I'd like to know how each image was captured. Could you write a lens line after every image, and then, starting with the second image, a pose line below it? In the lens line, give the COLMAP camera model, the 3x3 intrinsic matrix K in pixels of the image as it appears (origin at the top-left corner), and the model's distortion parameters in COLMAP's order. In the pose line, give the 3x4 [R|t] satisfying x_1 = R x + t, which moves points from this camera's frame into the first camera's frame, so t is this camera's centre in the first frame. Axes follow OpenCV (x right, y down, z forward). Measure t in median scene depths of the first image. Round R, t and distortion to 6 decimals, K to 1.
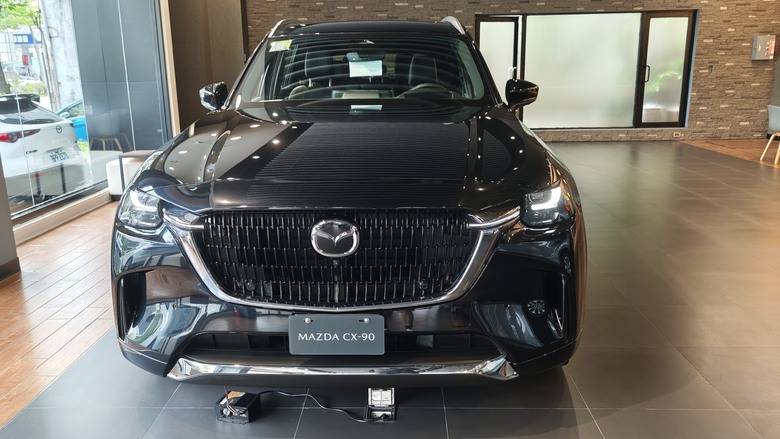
lens RADIAL K [[628.8, 0, 385.9], [0, 628.8, 223.2], [0, 0, 1]] dist [-0.037037, 0.007415]
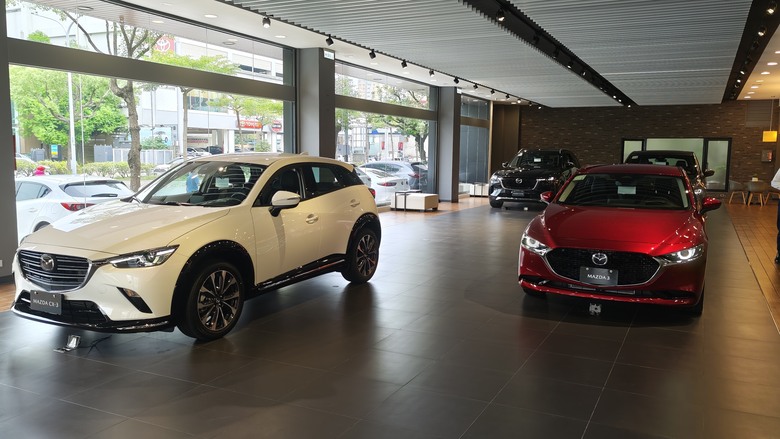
lens RADIAL K [[628.8, 0, 391.7], [0, 628.8, 219.8], [0, 0, 1]] dist [-0.037037, 0.007415]
pose [[0.906823, 0.071054, -0.415479, 1.461099], [-0.128139, 0.985509, -0.111138, 1.303168], [0.401562, 0.154021, 0.902788, -5.497515]]
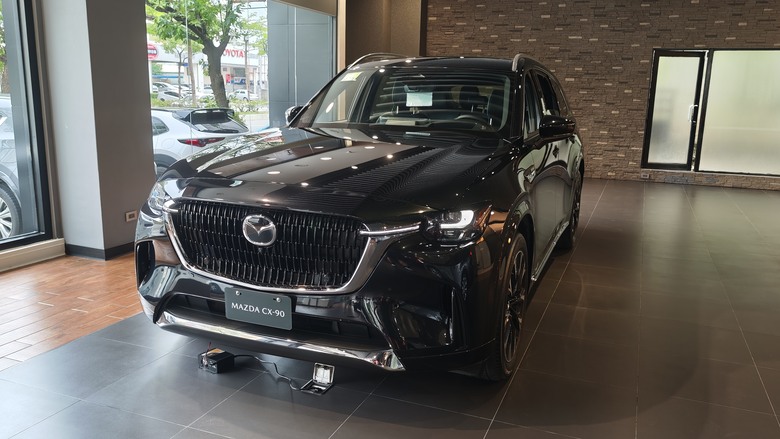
lens RADIAL K [[628.8, 0, 388.1], [0, 628.8, 221.7], [0, 0, 1]] dist [-0.037037, 0.007415]
pose [[0.934438, 0.104306, -0.340508, 0.480295], [-0.119347, 0.992575, -0.023467, 0.004857], [0.335532, 0.062567, 0.939949, -0.081773]]
